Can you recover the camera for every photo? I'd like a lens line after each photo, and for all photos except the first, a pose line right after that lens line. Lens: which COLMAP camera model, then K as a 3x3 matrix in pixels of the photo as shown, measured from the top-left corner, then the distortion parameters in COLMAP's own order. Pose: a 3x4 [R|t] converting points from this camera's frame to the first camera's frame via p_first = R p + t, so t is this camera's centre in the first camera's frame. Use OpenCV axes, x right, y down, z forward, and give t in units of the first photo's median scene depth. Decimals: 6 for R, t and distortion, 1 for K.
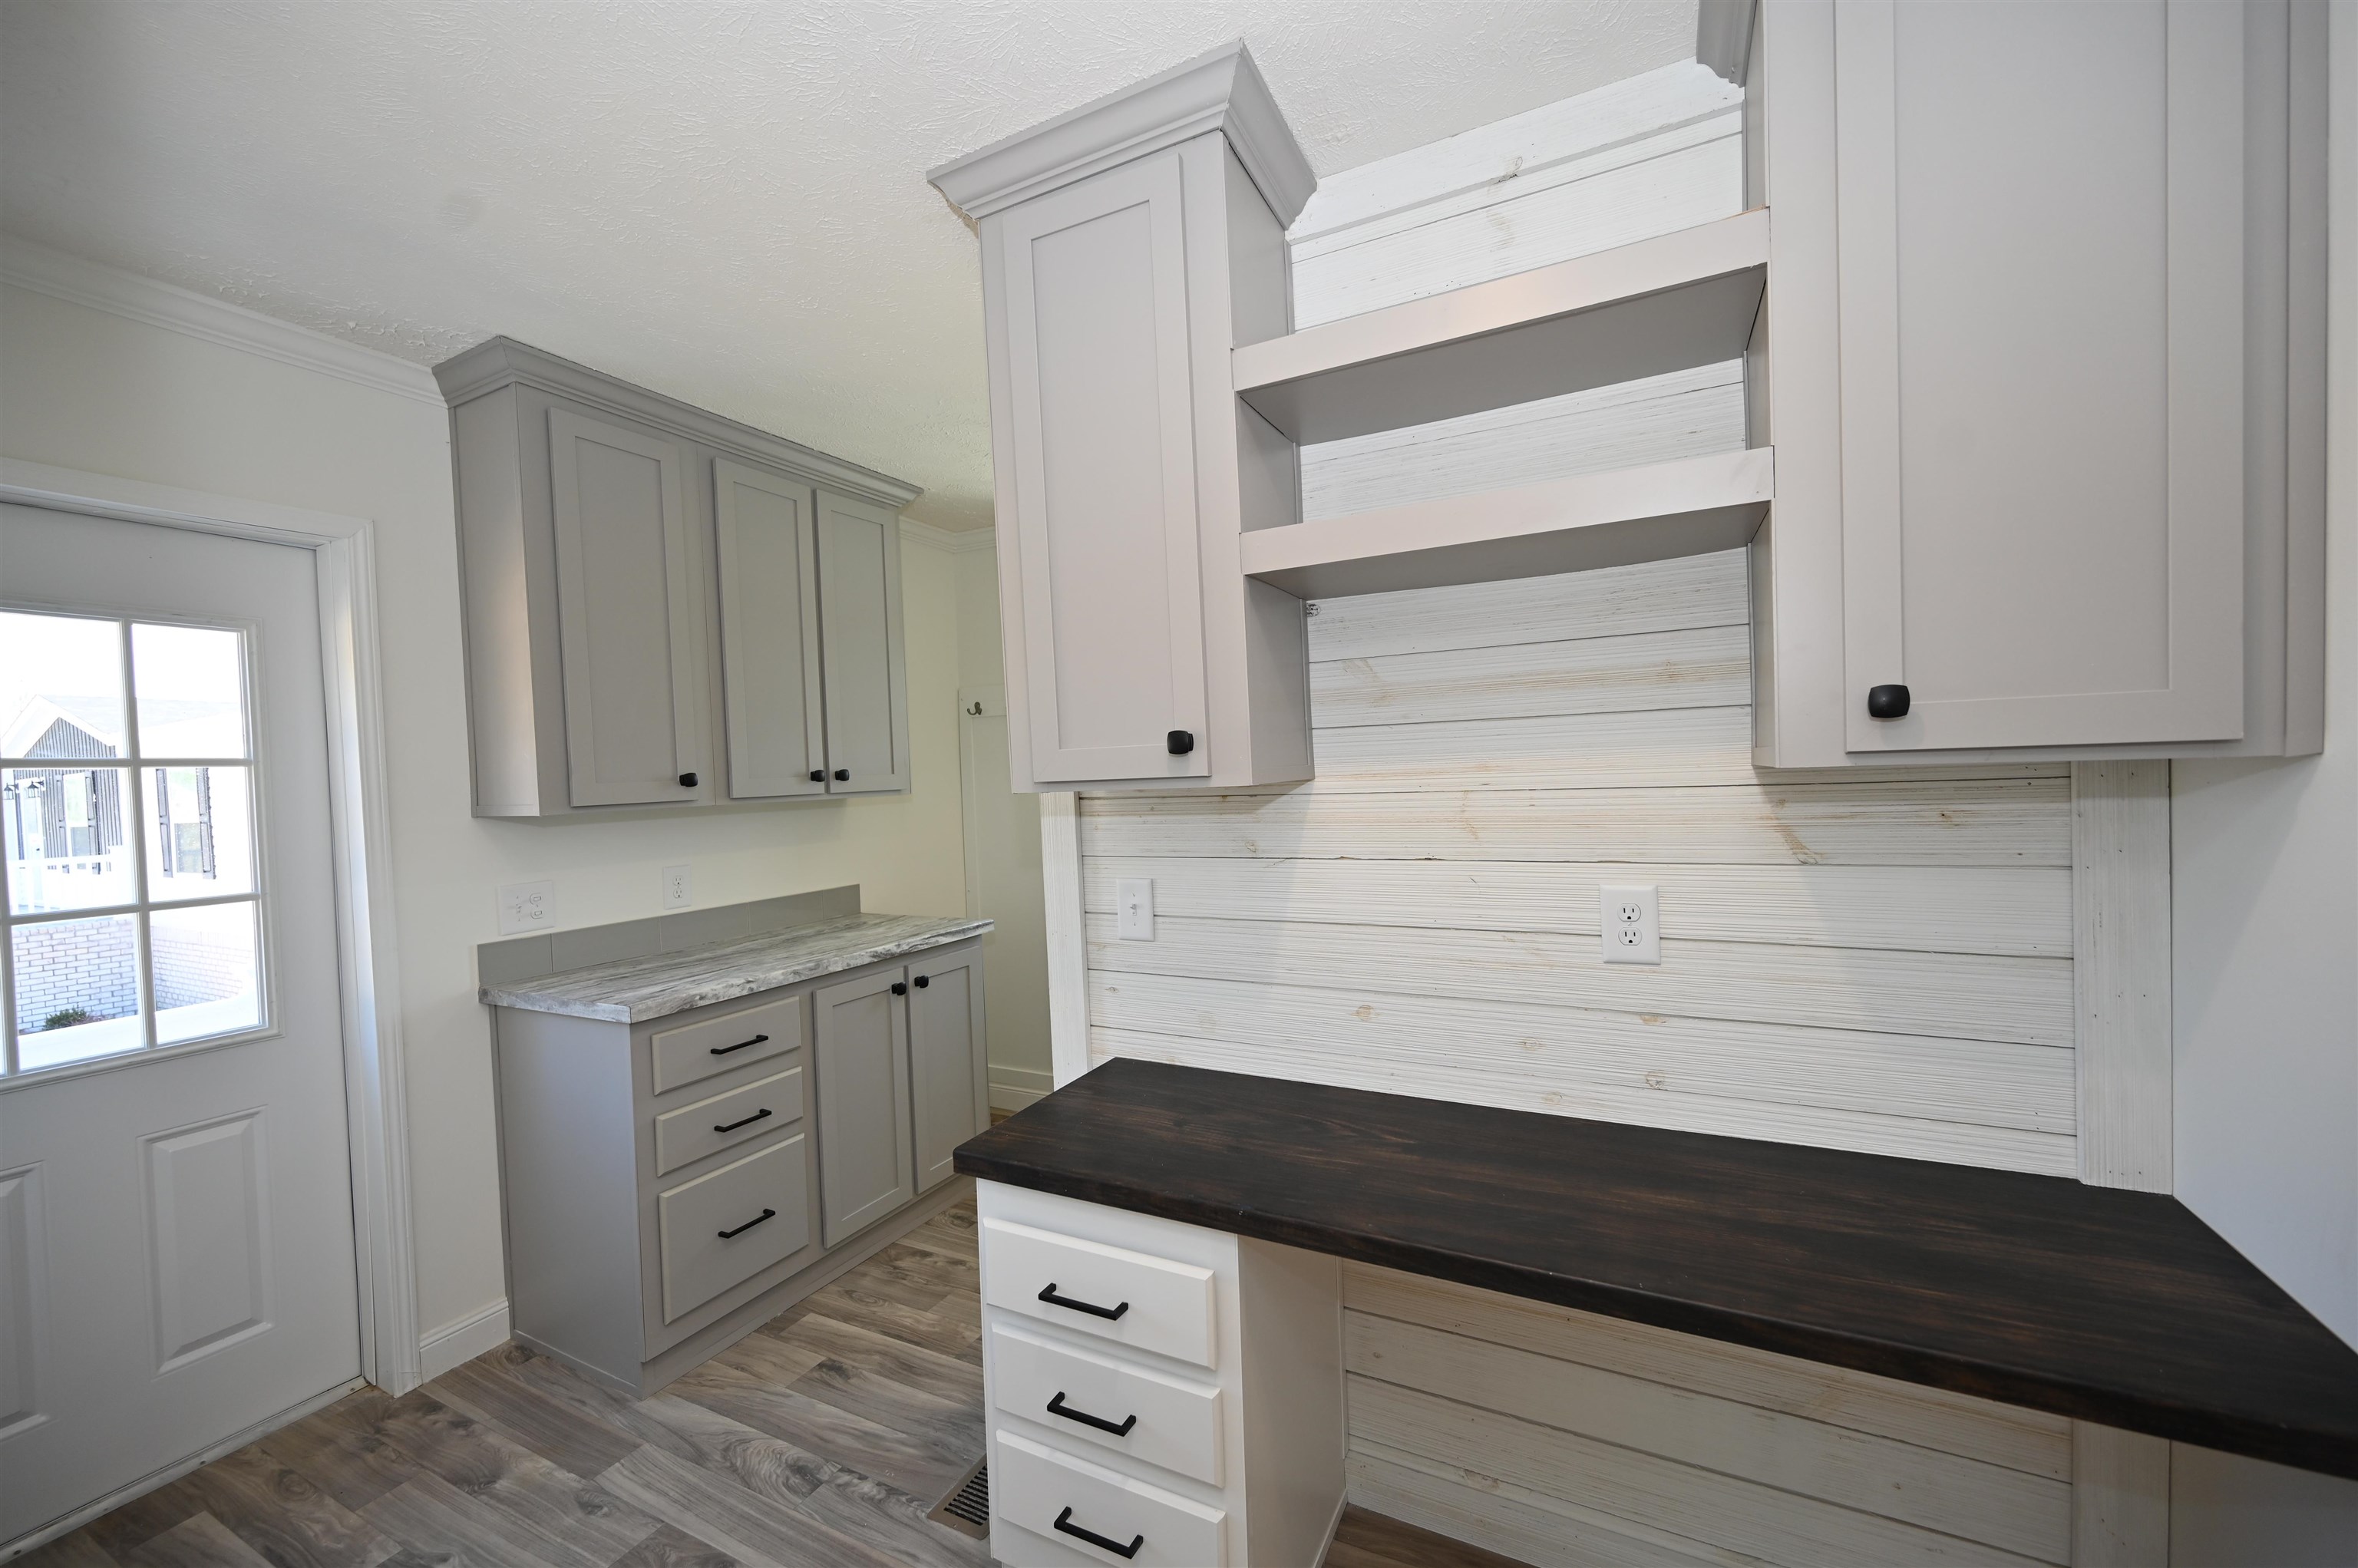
lens RADIAL K [[928.2, 0, 1168.1], [0, 928.2, 819.3], [0, 0, 1]] dist [0.003755, -0.000665]
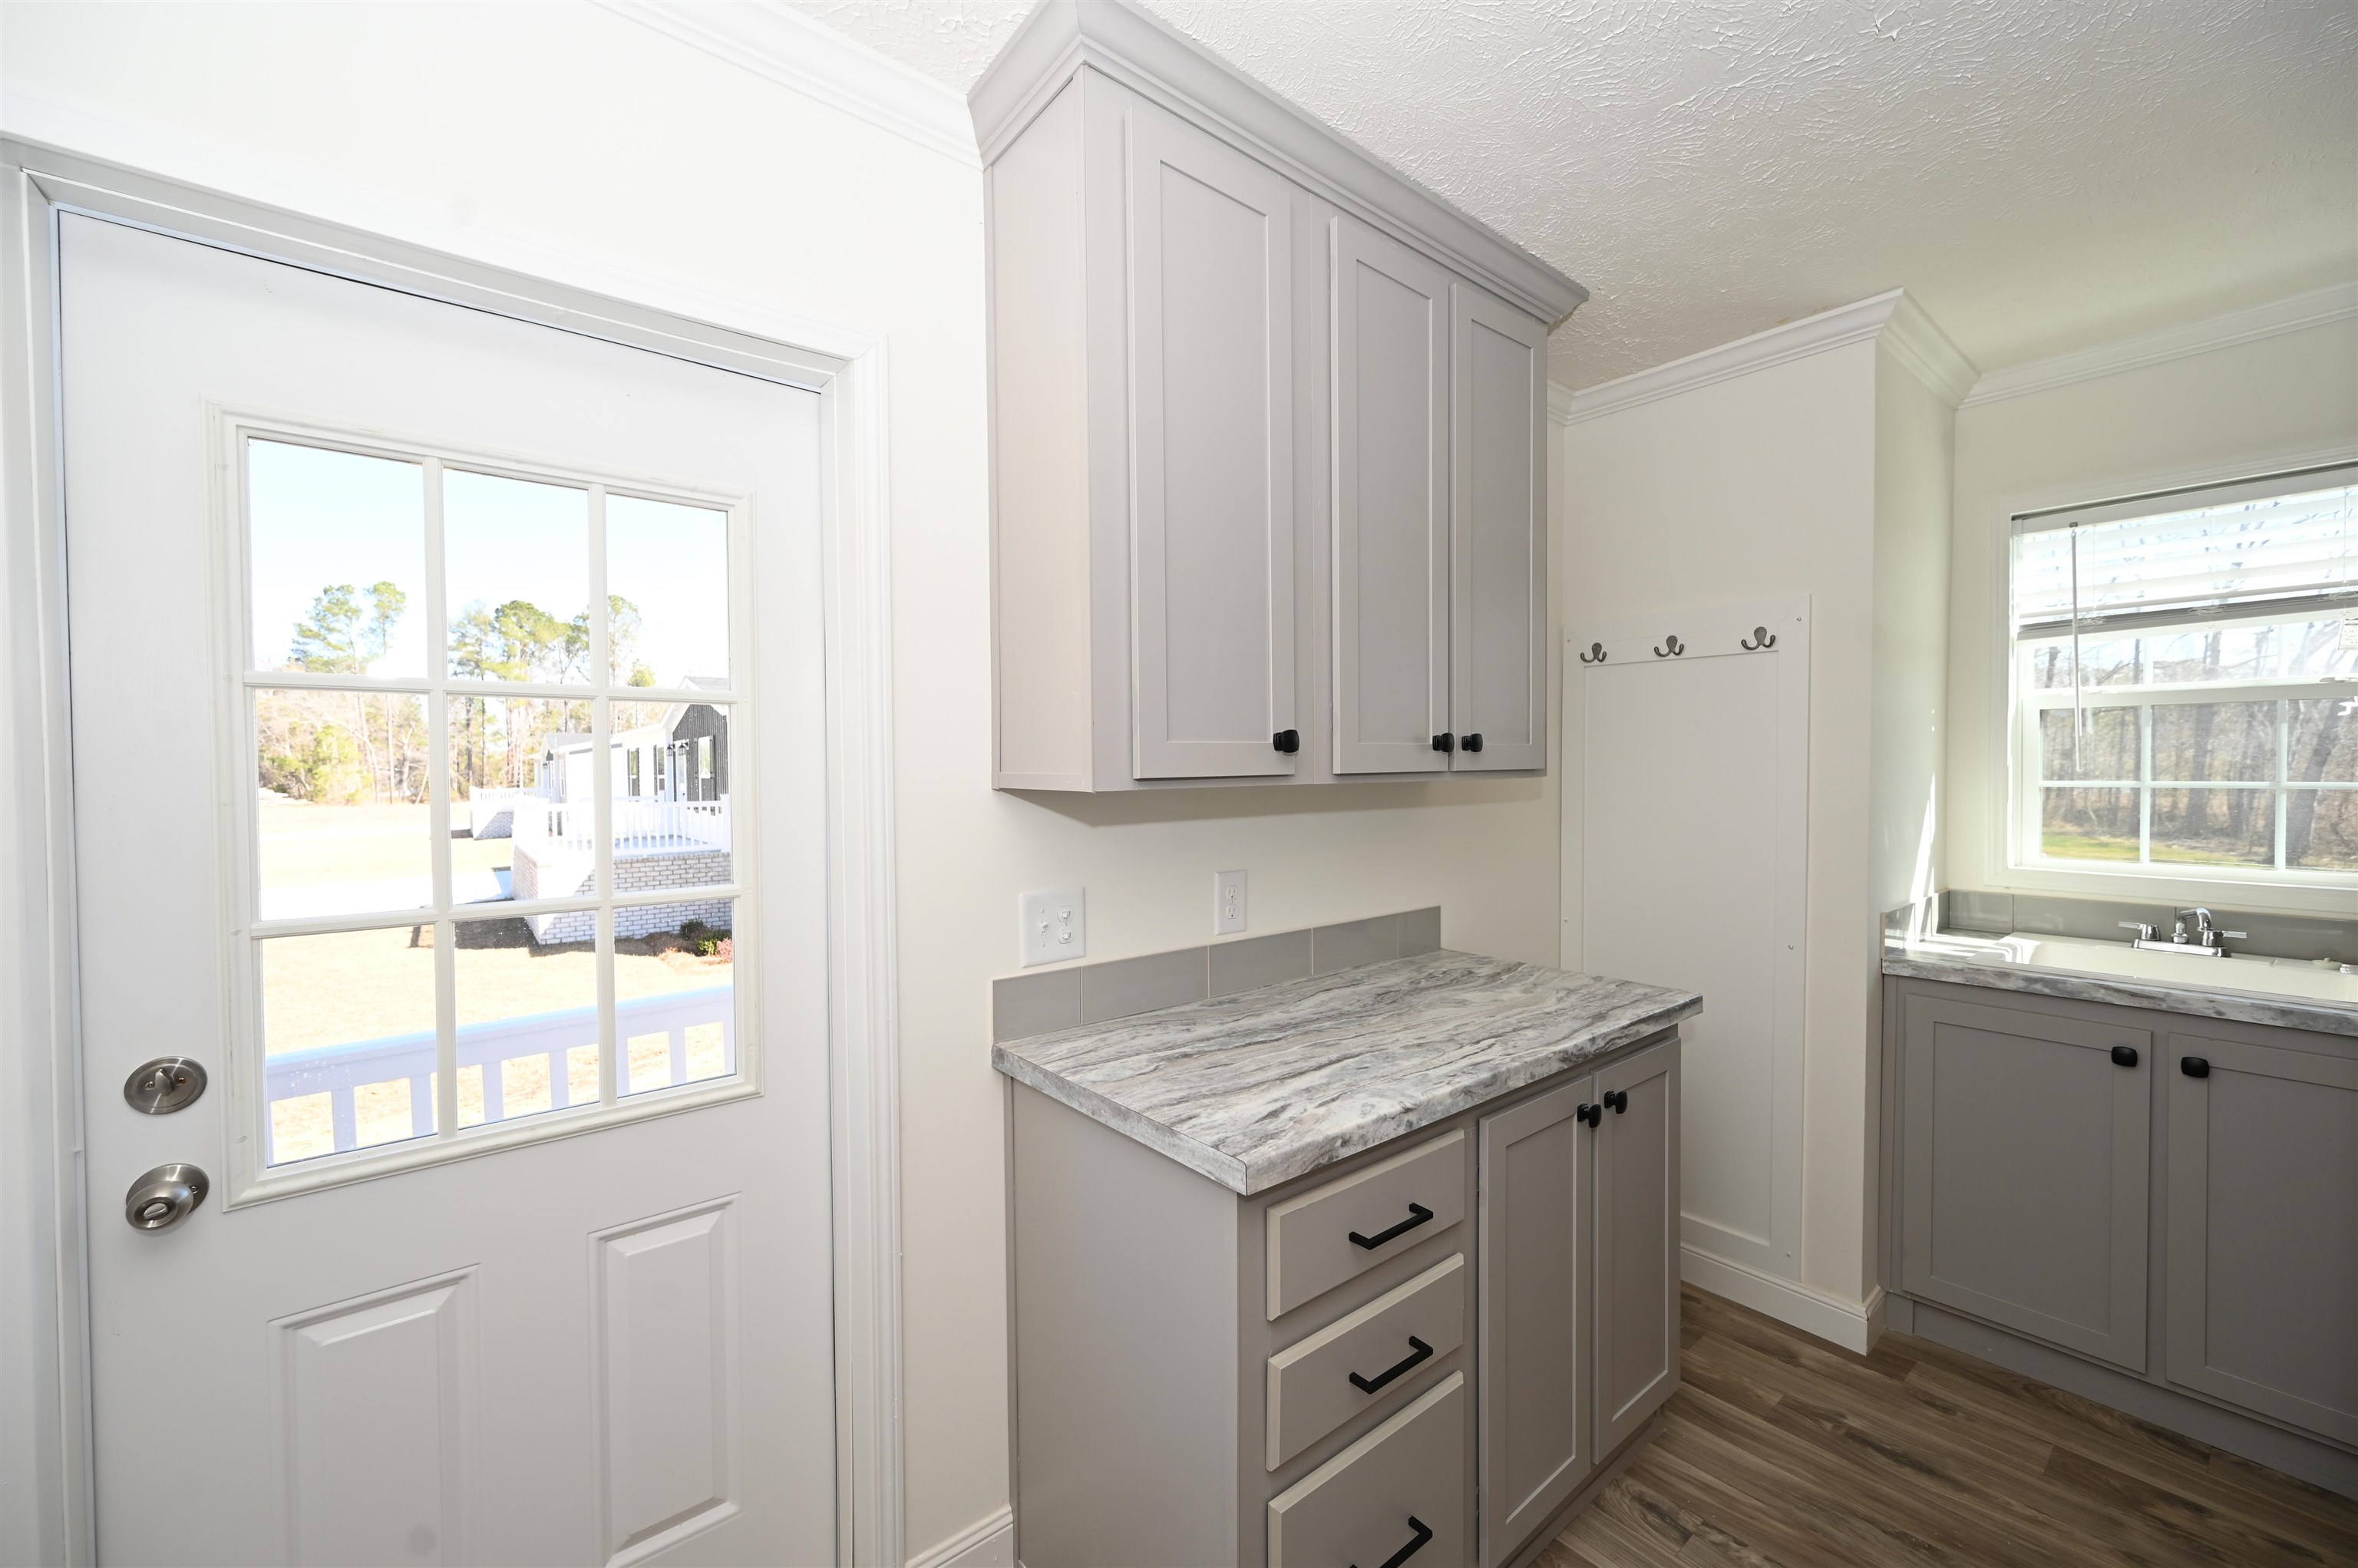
lens RADIAL K [[928.2, 0, 1179.1], [0, 928.2, 837.2], [0, 0, 1]] dist [0.003755, -0.000665]
pose [[0.920063, 0.060008, -0.387148, -0.288098], [-0.045368, 0.997871, 0.046853, -0.004532], [0.389135, -0.025543, 0.920827, 0.345735]]
